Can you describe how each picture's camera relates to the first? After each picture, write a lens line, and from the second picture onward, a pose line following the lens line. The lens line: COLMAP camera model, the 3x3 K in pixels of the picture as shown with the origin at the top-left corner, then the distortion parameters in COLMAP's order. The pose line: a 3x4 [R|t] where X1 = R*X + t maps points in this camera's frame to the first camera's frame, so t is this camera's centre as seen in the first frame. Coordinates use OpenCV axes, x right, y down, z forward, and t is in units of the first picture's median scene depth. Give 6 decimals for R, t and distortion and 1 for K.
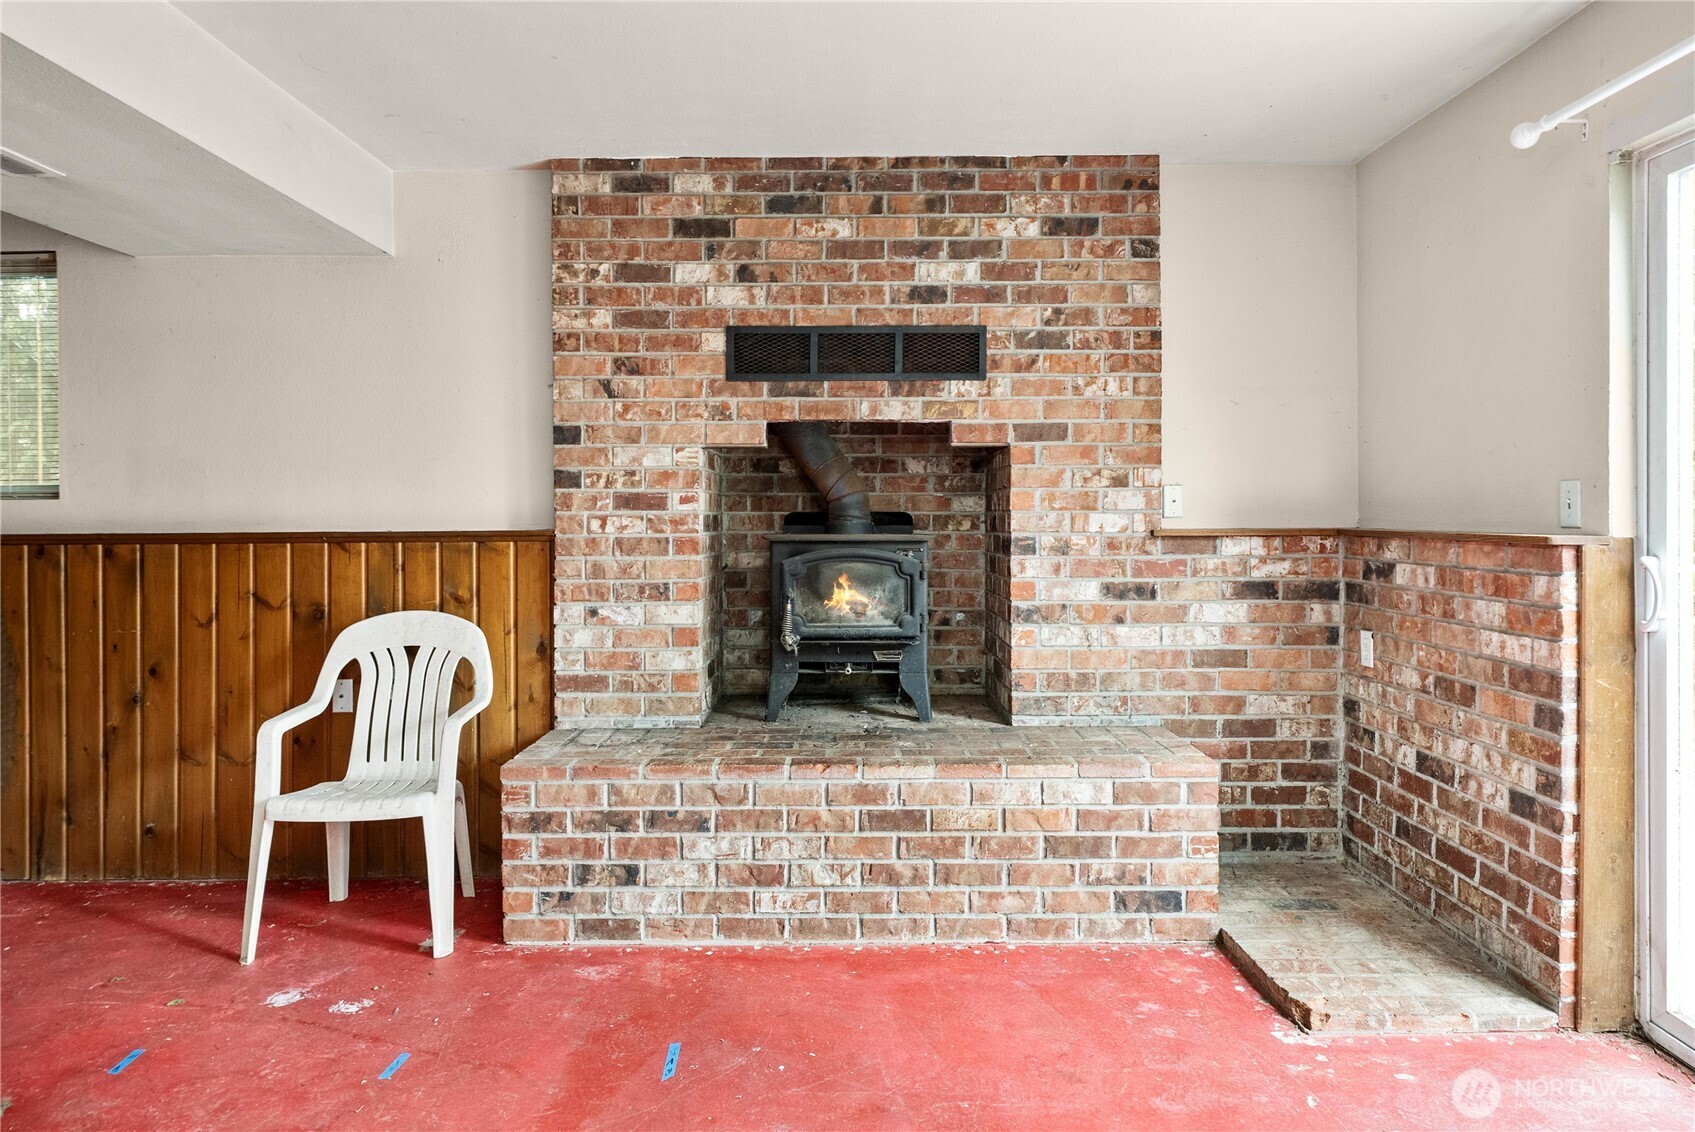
lens RADIAL K [[1006.3, 0, 850.5], [0, 1006.3, 530.8], [0, 0, 1]] dist [0.004414, 0.002450]
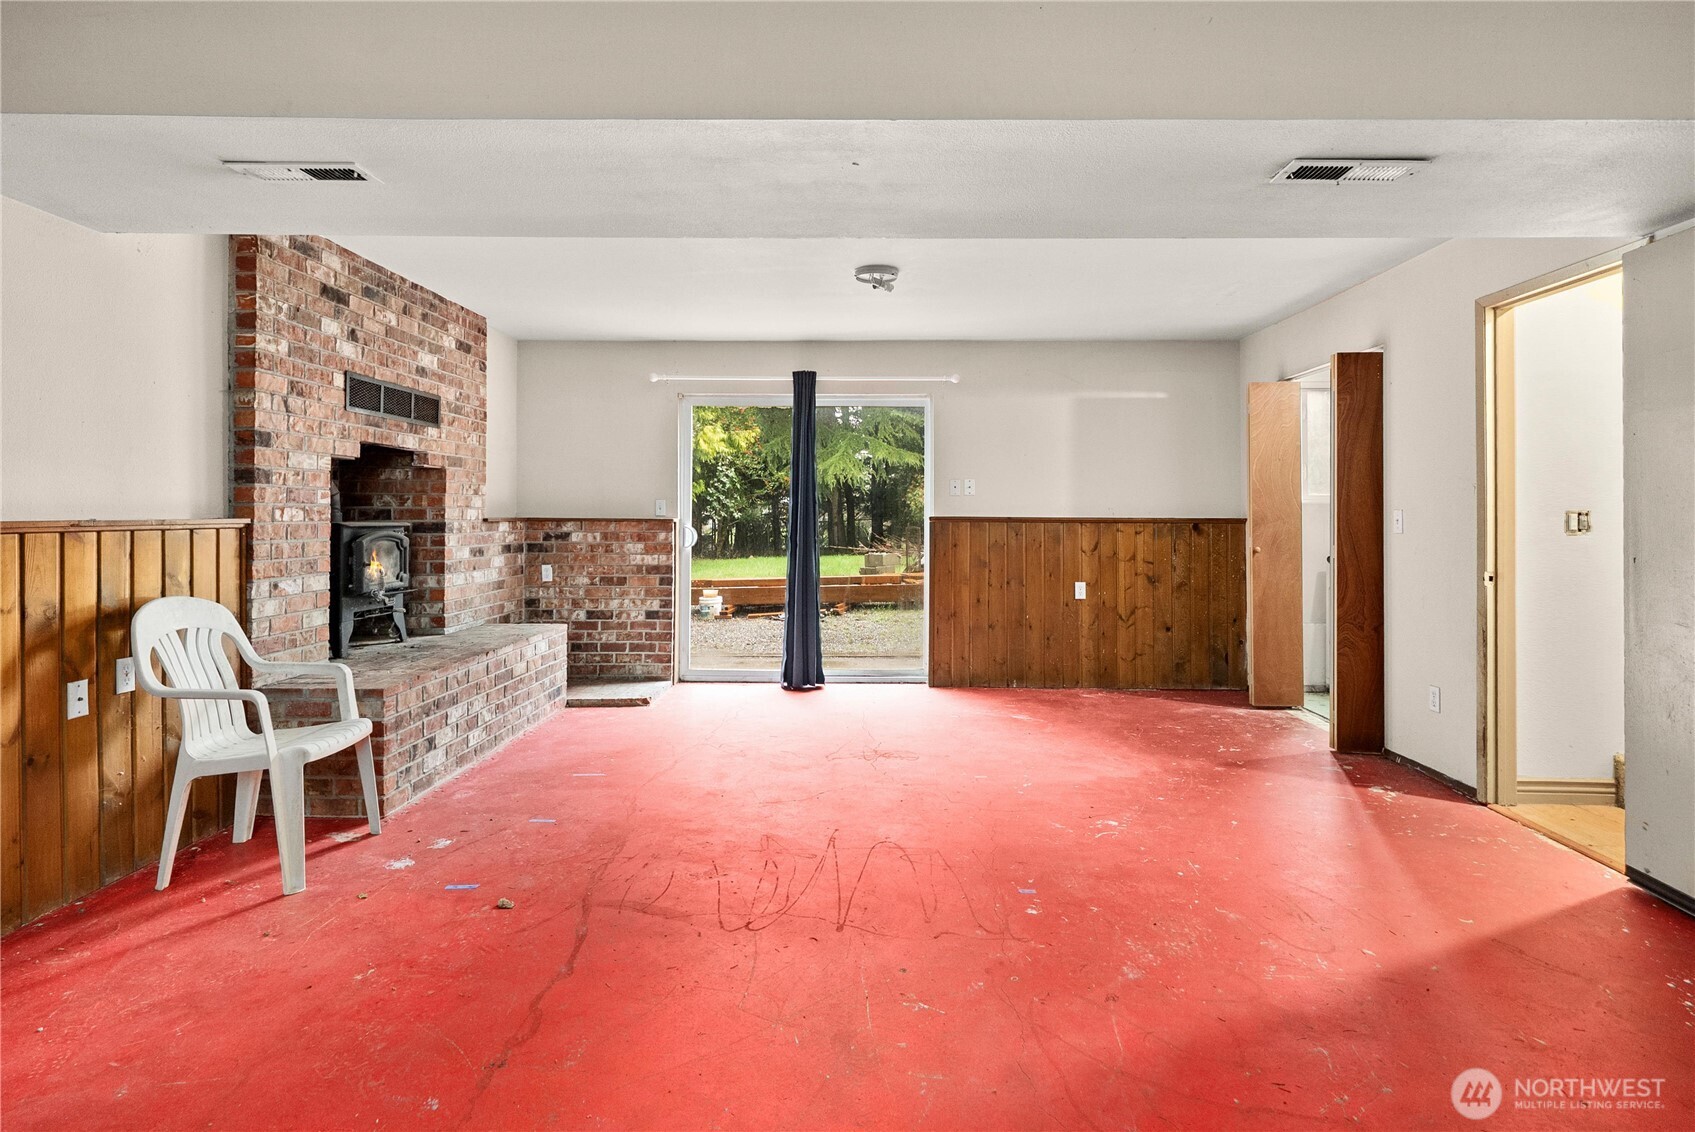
lens RADIAL K [[834.3, 0, 870.5], [0, 834.3, 516.0], [0, 0, 1]] dist [0.000150, 0.000071]
pose [[0.021872, 0.002396, 0.999758, -1.329416], [0.012637, 0.999917, -0.002672, 0.008614], [-0.999681, 0.012692, 0.021840, 0.276167]]
